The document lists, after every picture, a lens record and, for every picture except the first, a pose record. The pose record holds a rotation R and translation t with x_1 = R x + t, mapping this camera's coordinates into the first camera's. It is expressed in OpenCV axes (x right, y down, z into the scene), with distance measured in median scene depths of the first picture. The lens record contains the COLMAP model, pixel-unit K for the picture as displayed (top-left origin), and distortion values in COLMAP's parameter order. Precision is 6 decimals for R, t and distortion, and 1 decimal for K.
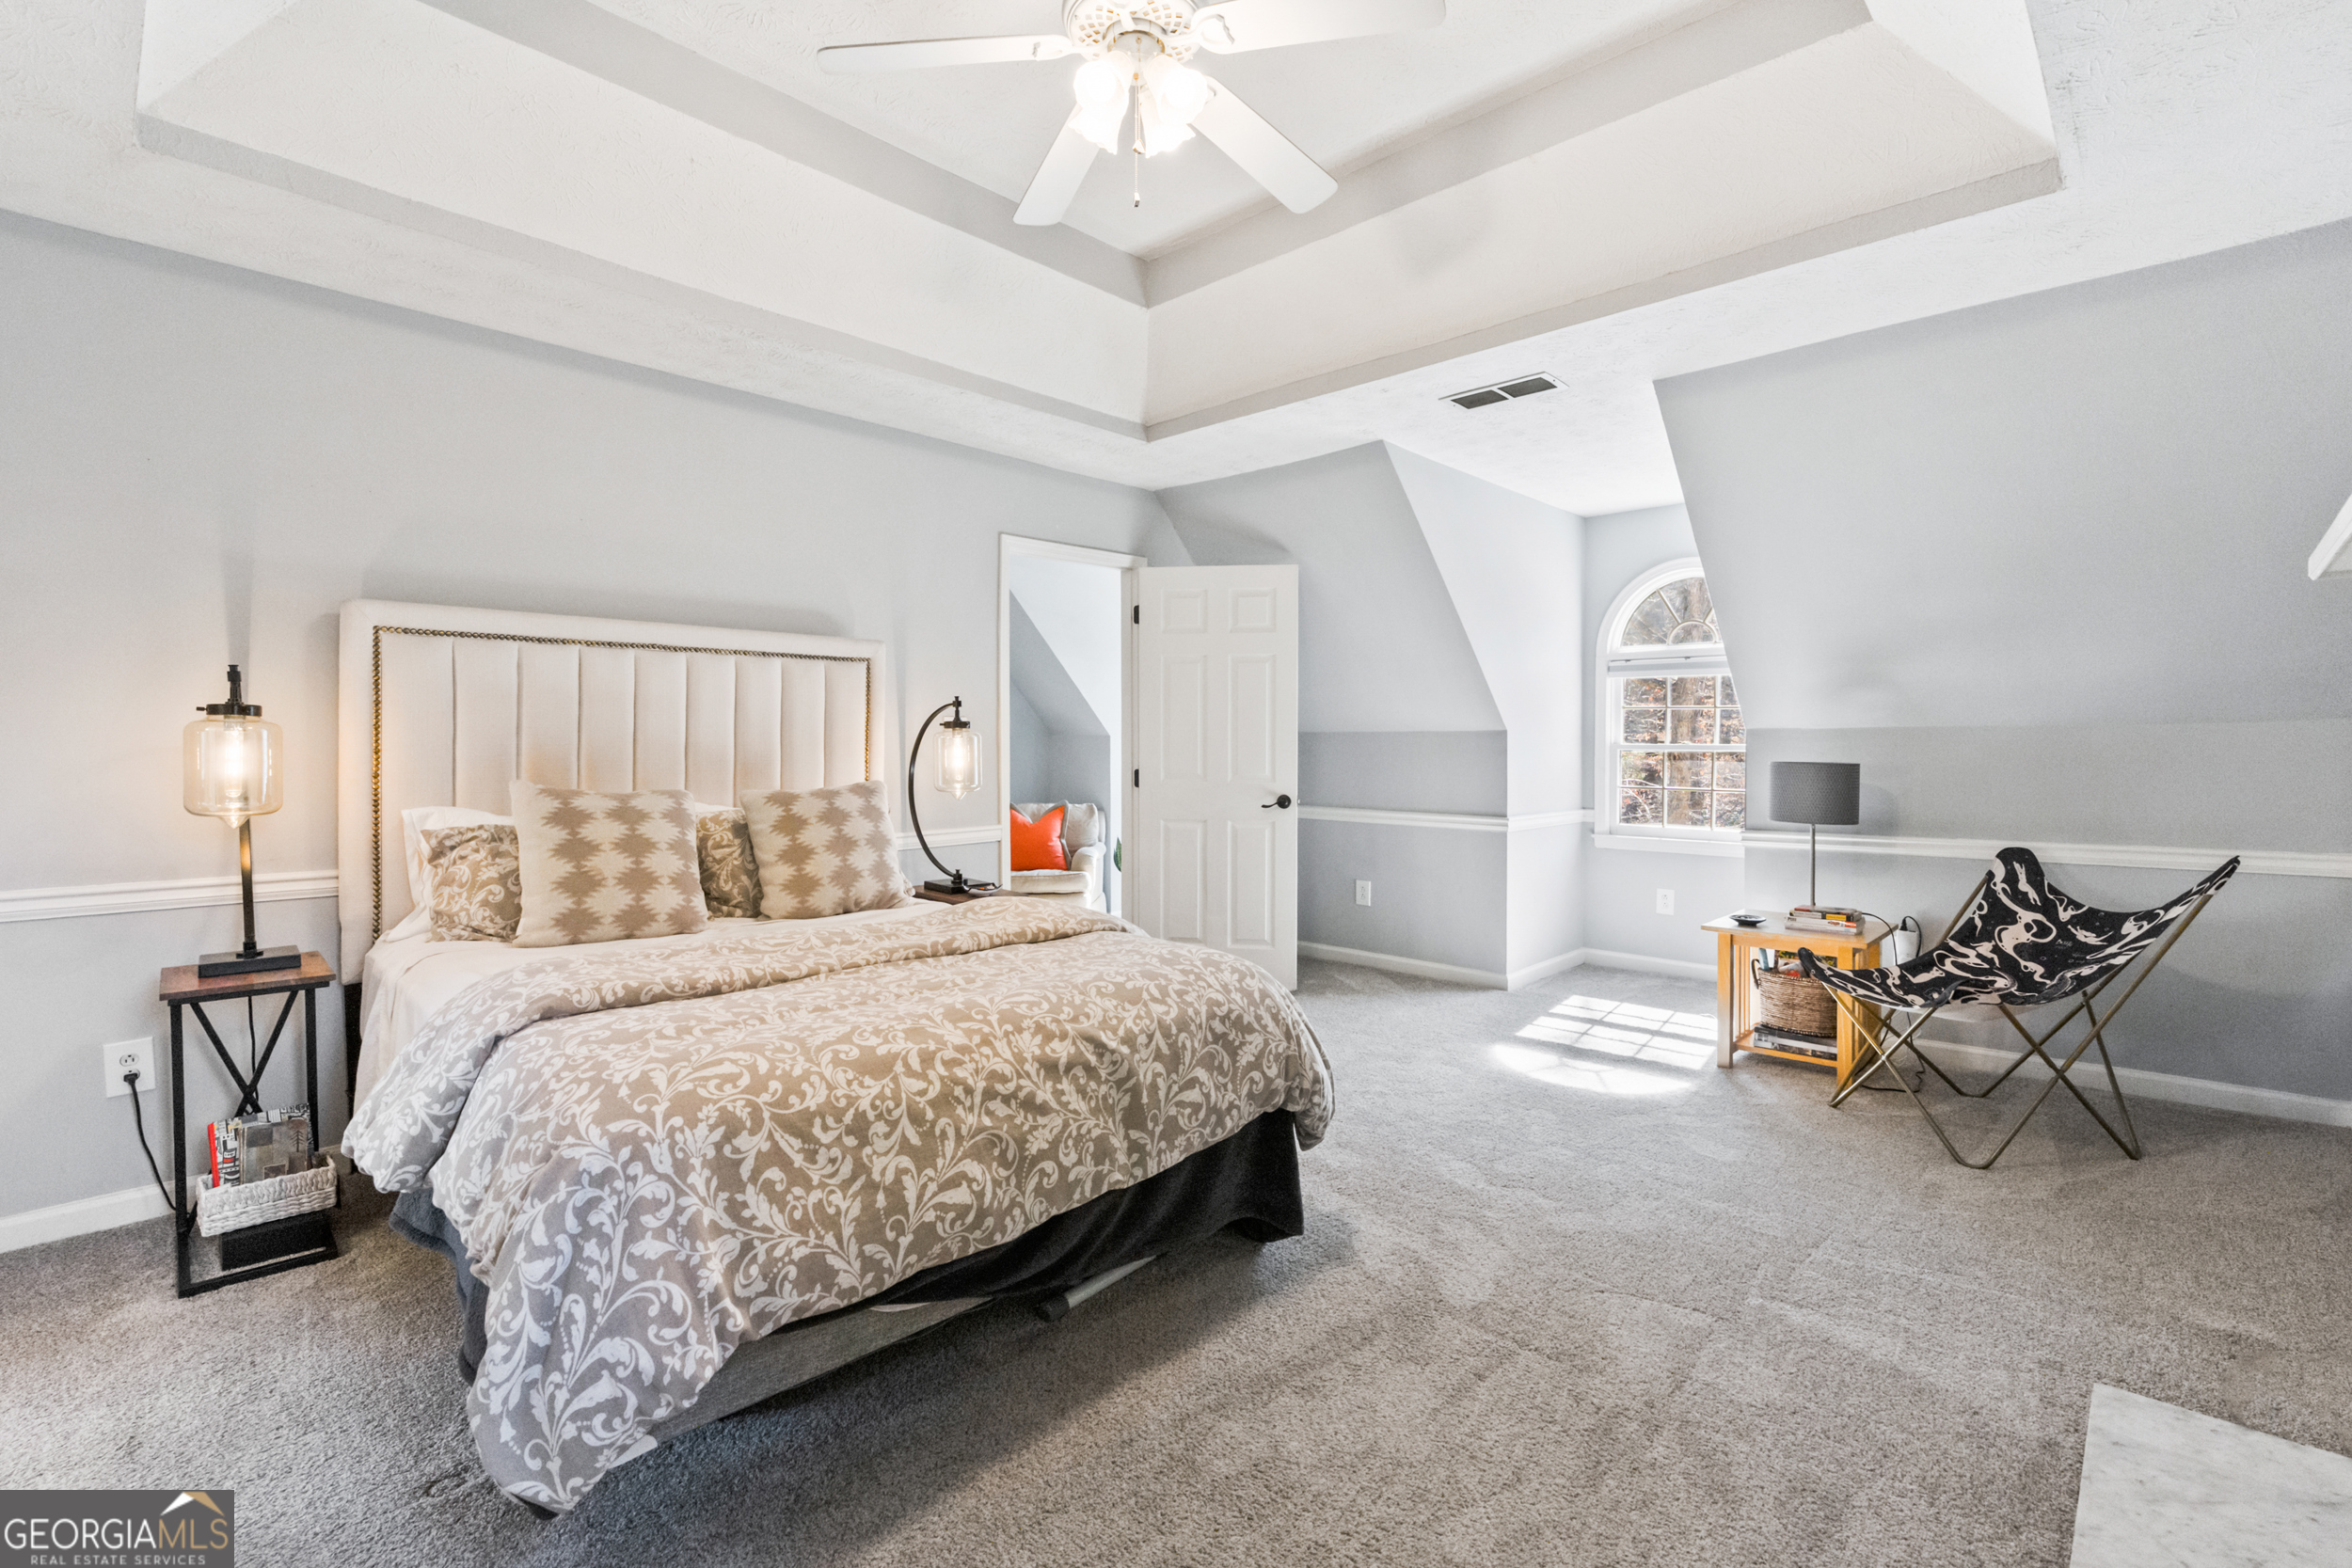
lens RADIAL K [[1090.8, 0, 1169.1], [0, 1090.8, 787.8], [0, 0, 1]] dist [-0.002458, -0.000183]
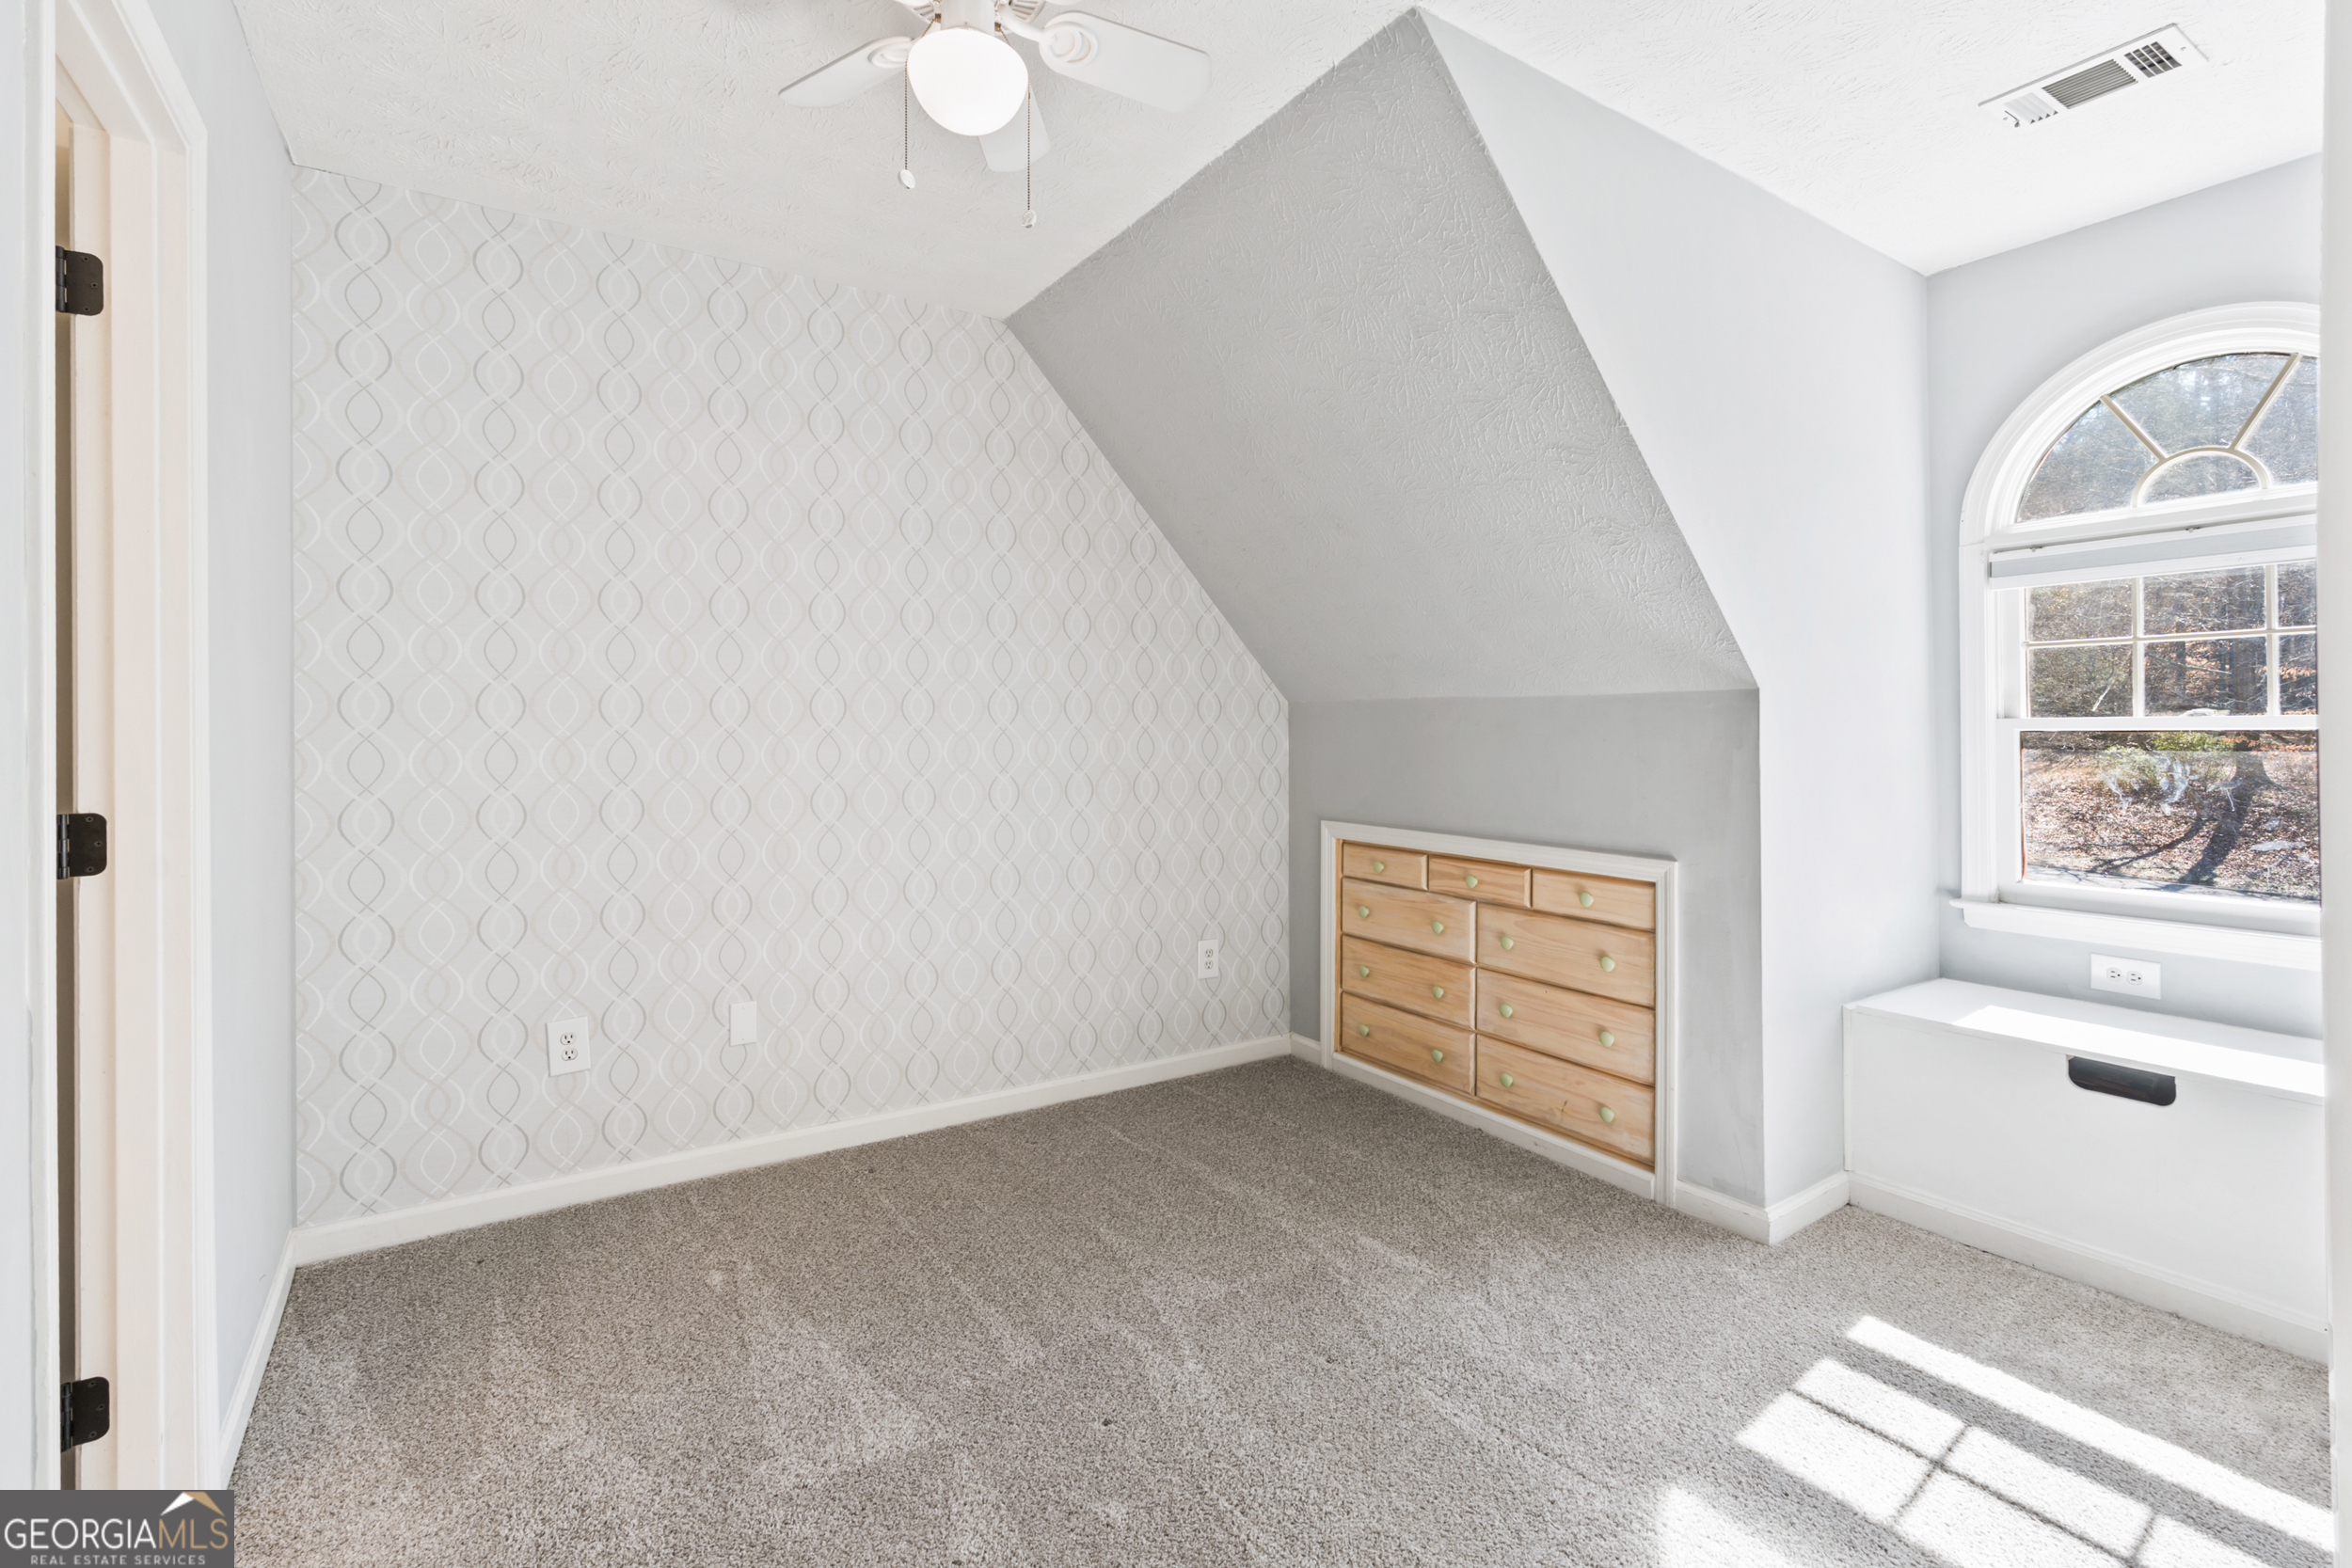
lens RADIAL K [[1055.0, 0, 1186.1], [0, 1055.0, 750.7], [0, 0, 1]] dist [-0.010625, 0.003645]
pose [[0.976874, -0.003079, -0.213794, 0.174053], [-0.001220, 0.999800, -0.019973, -0.017344], [0.213813, 0.019772, 0.976675, 0.536463]]
